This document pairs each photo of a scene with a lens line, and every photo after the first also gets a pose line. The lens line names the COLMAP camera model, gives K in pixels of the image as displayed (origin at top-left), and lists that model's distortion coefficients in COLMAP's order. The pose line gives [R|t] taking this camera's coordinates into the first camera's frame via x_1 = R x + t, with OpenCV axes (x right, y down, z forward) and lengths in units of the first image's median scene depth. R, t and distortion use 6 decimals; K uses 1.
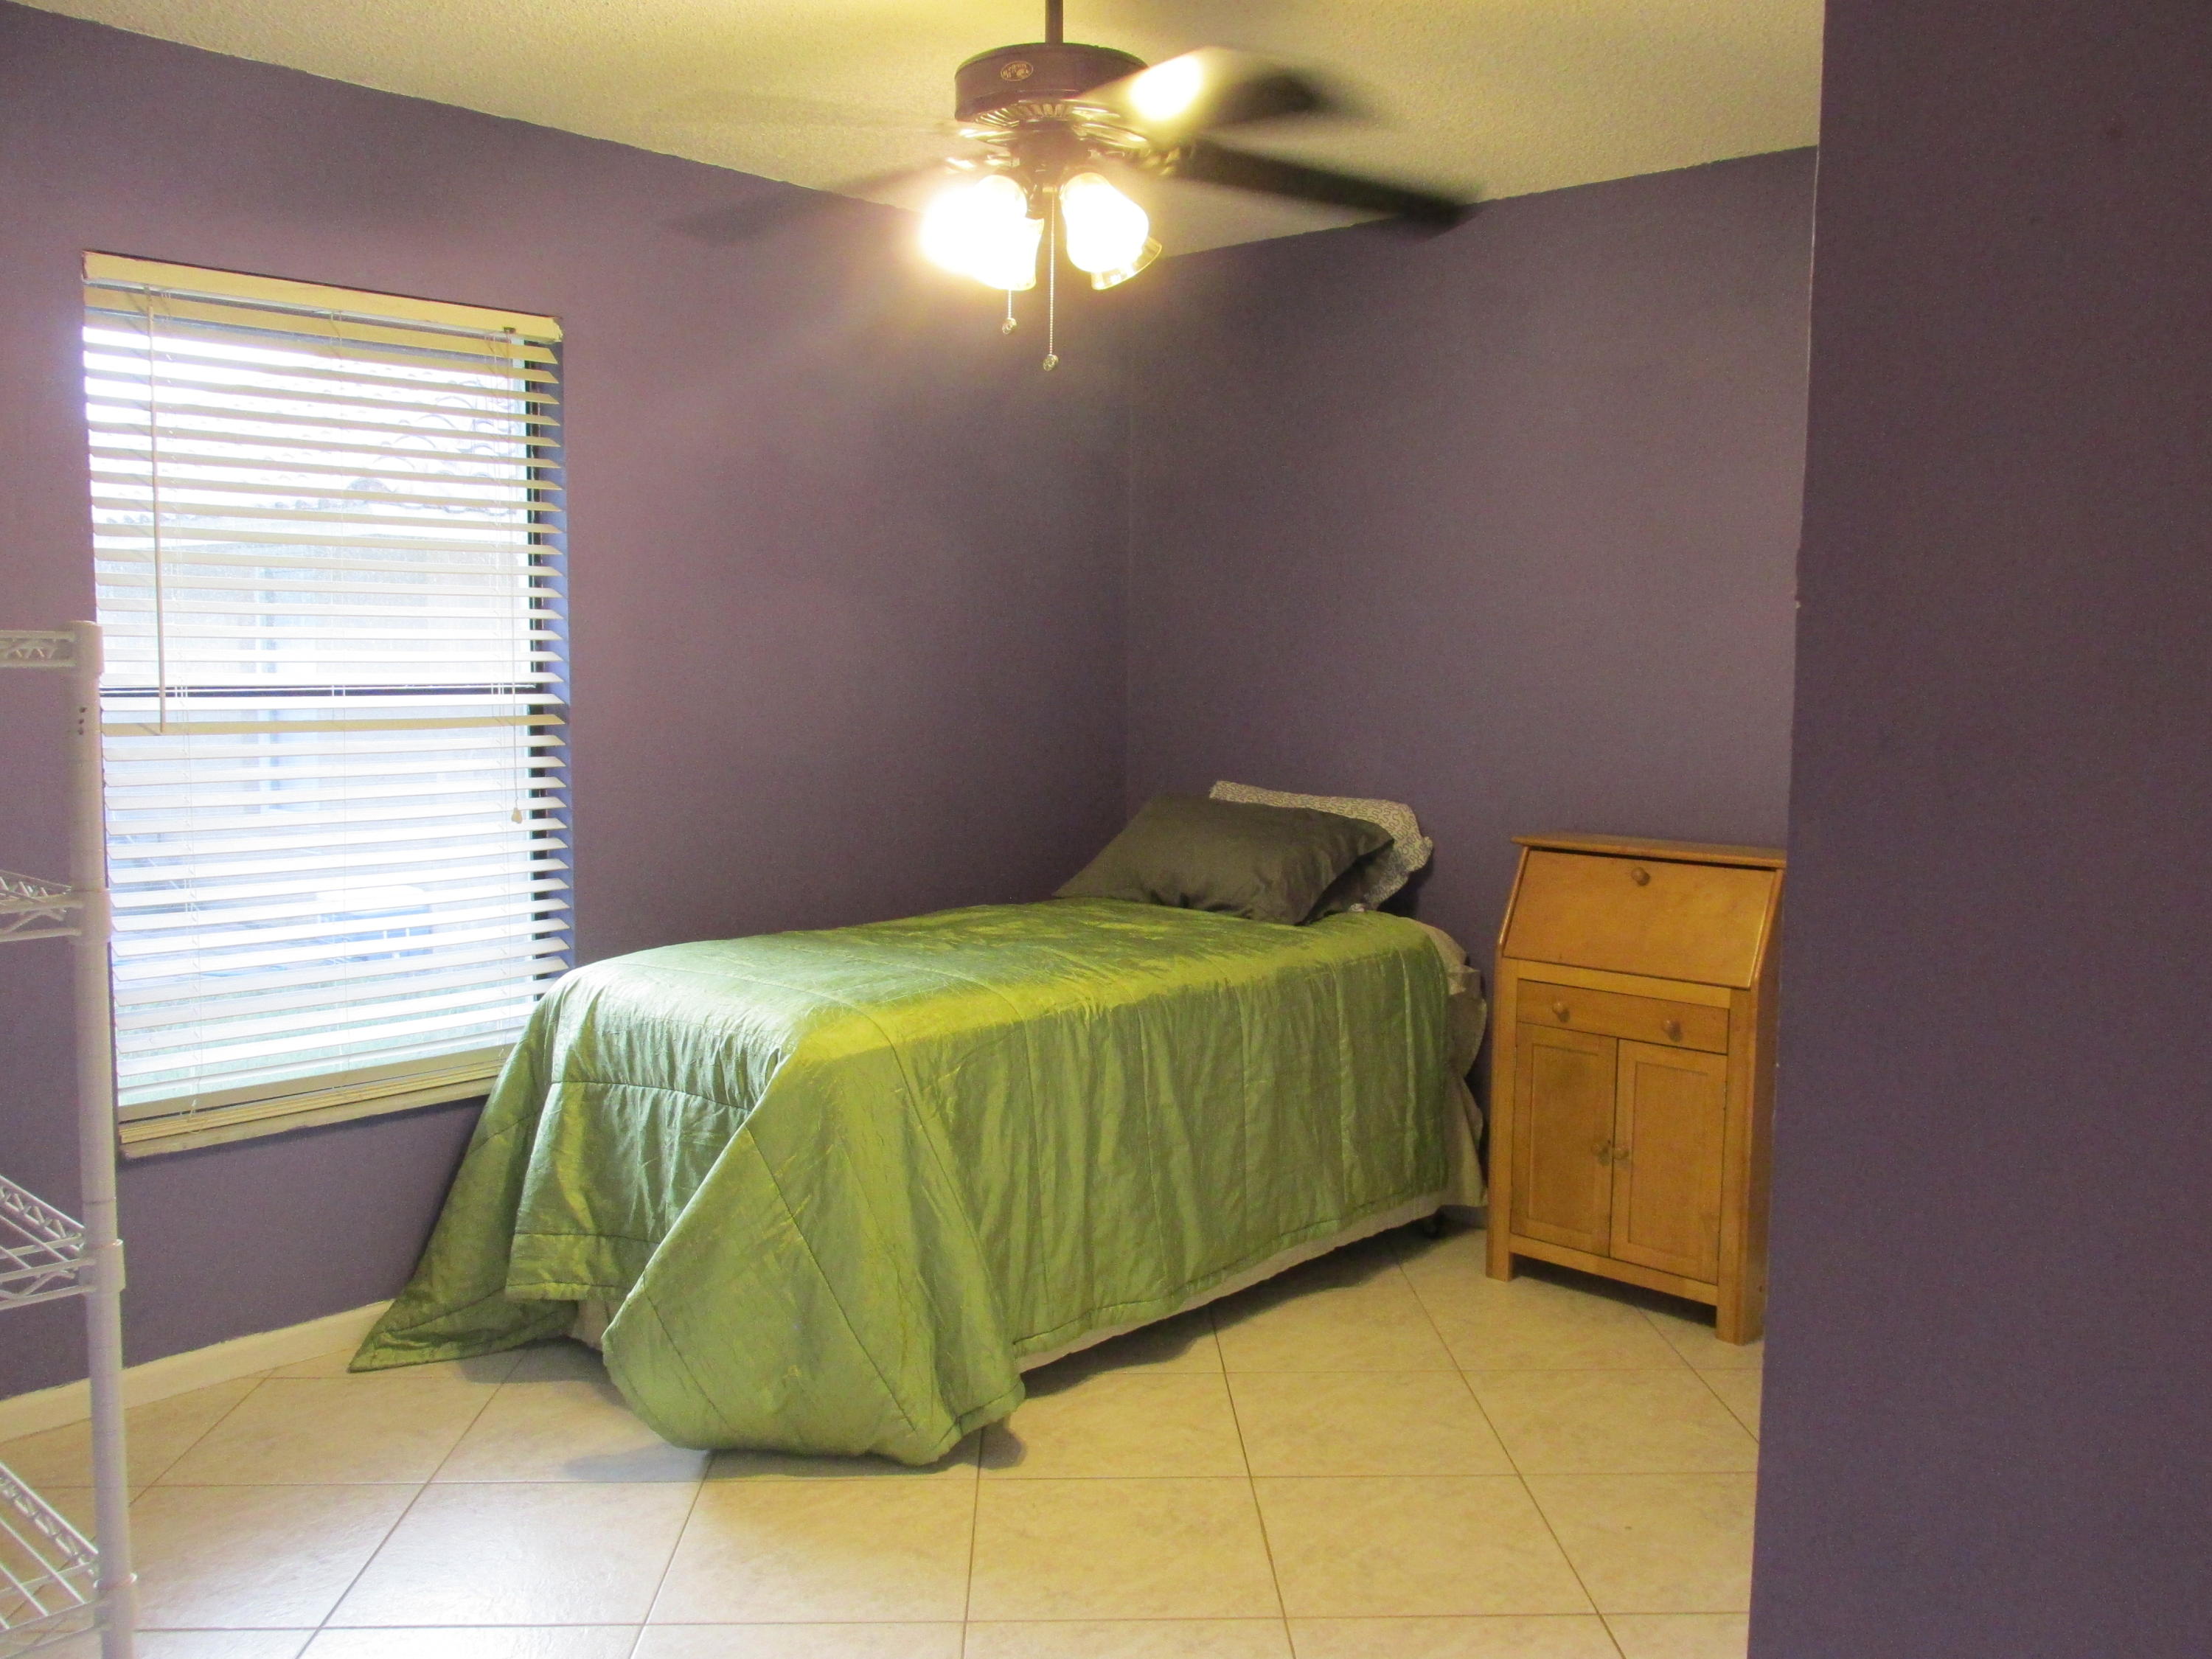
lens RADIAL K [[1836.8, 0, 1098.6], [0, 1836.8, 824.5], [0, 0, 1]] dist [-0.028876, 0.001541]
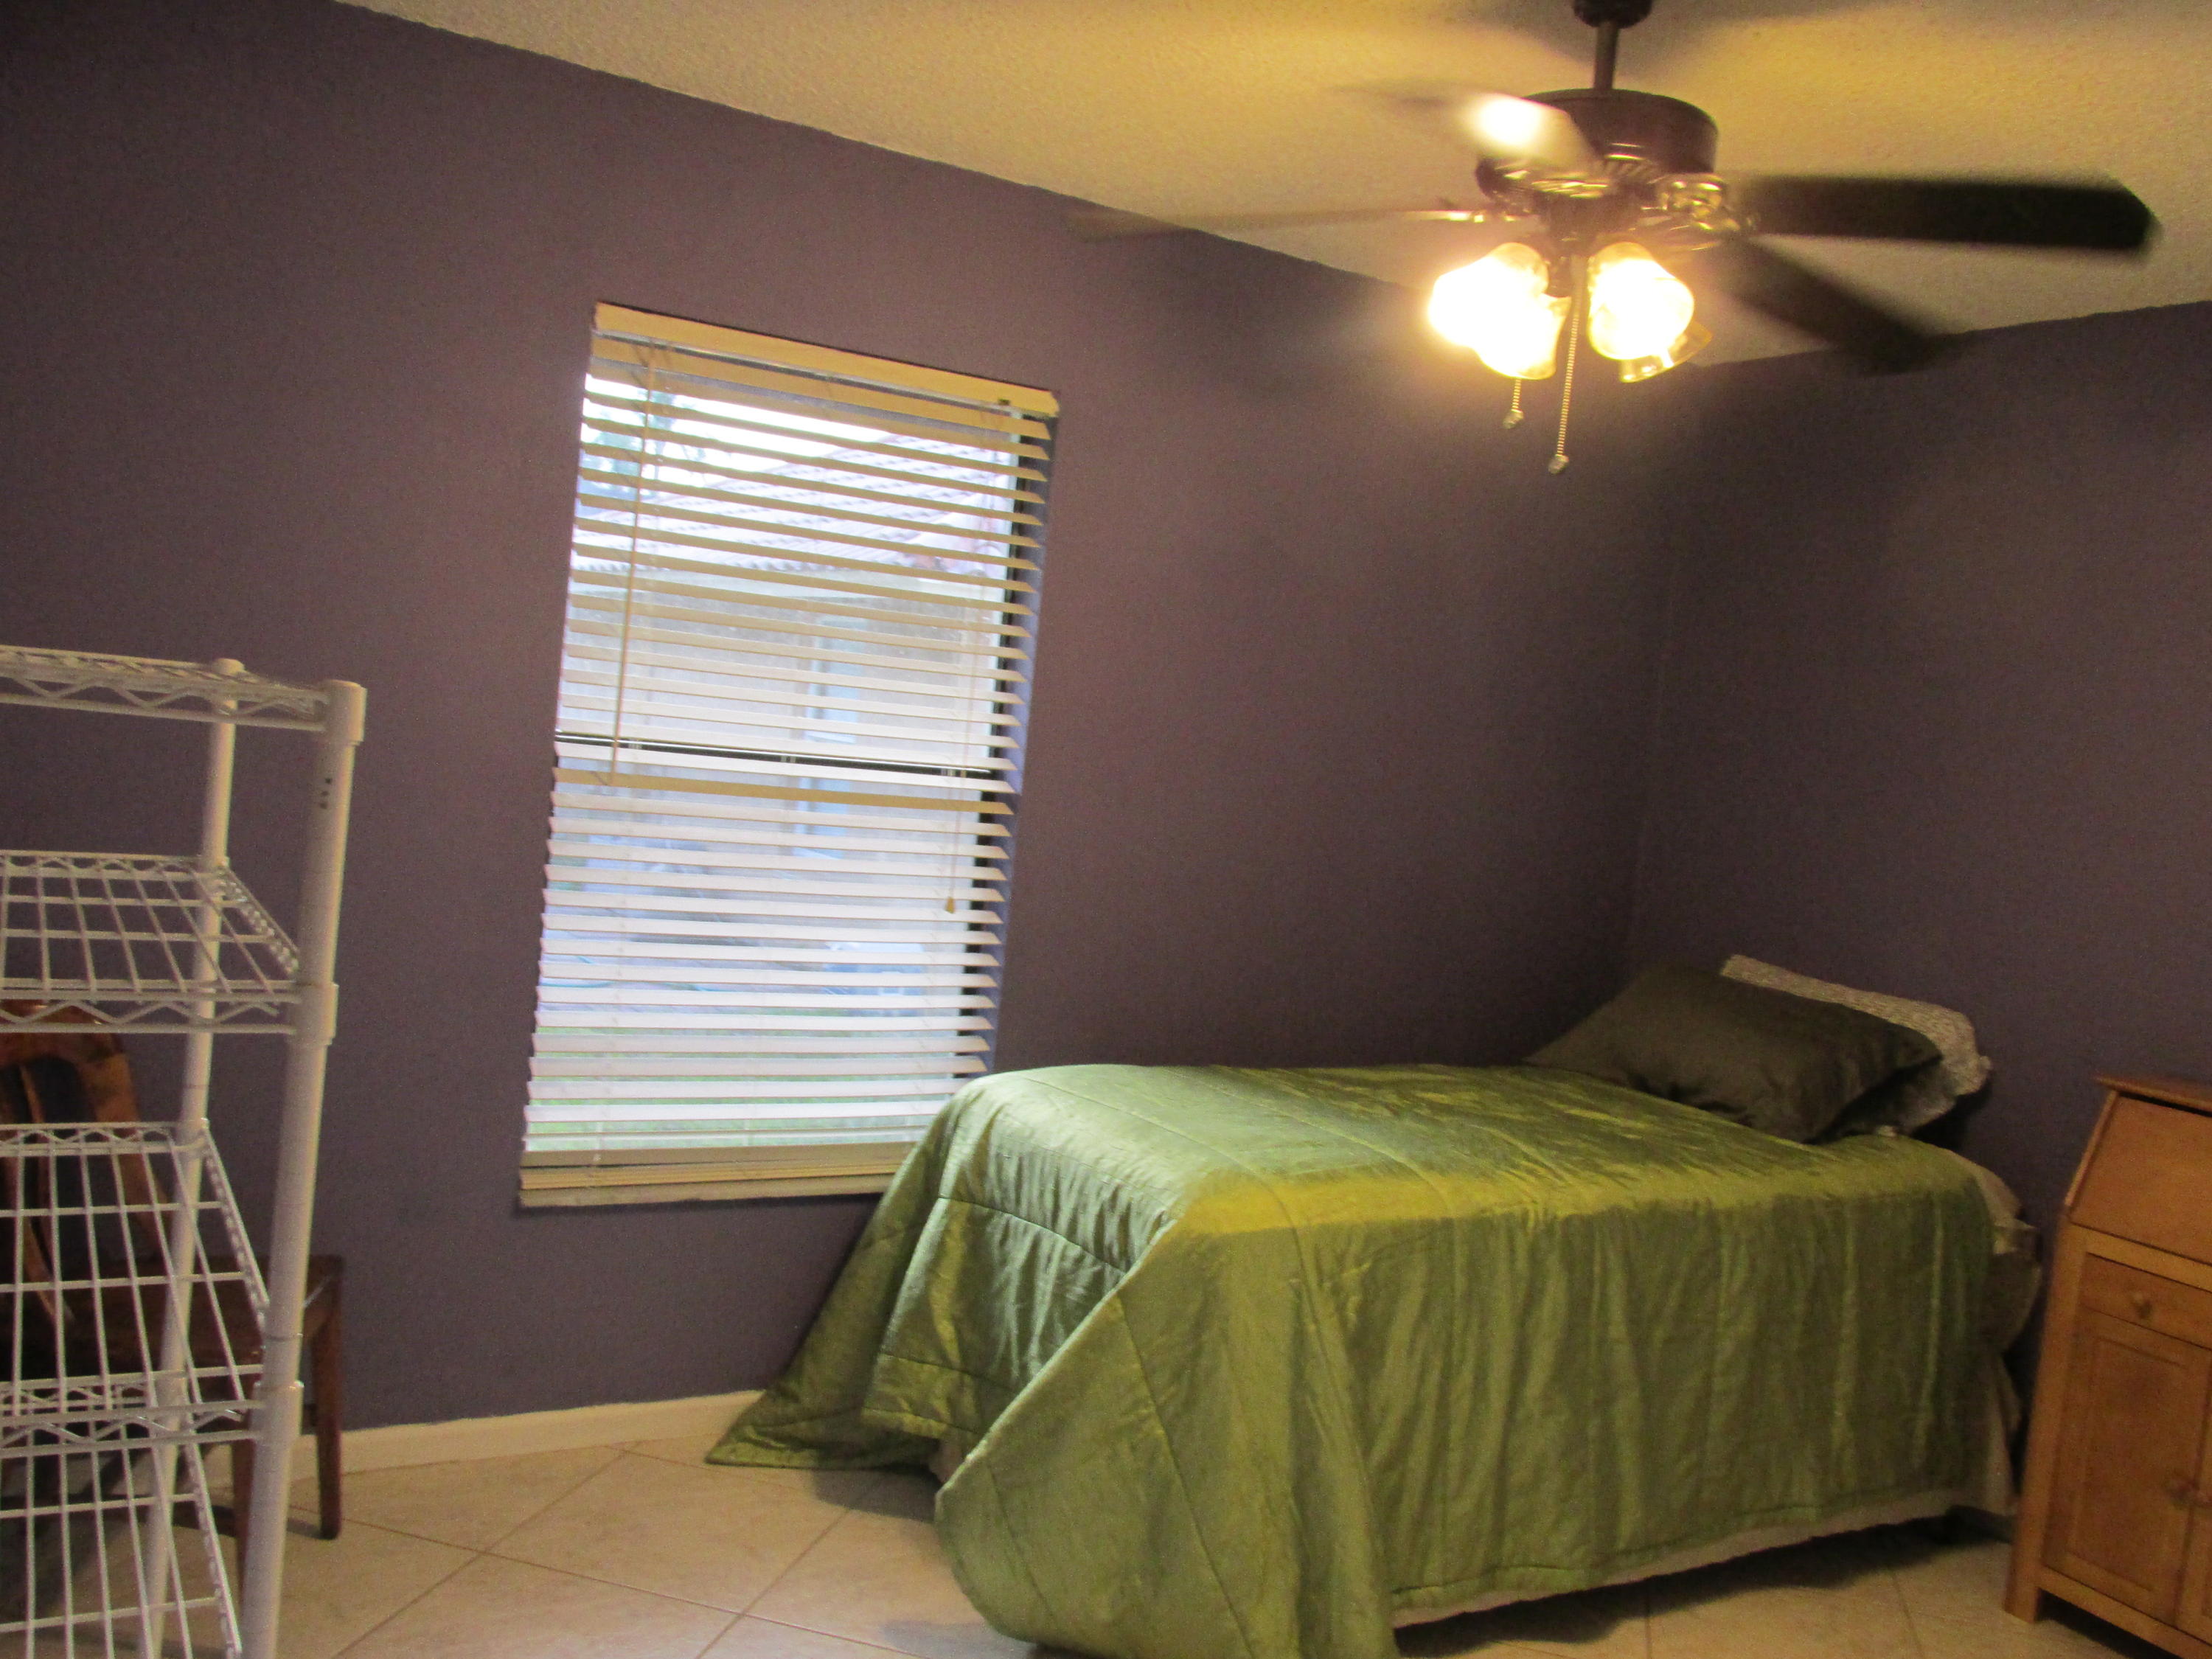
lens RADIAL K [[1836.8, 0, 1100.9], [0, 1836.8, 820.2], [0, 0, 1]] dist [-0.028876, 0.001541]
pose [[0.953550, 0.108069, -0.281183, 0.021342], [-0.123175, 0.991711, -0.036561, -0.024839], [0.274901, 0.069497, 0.958958, 0.109826]]
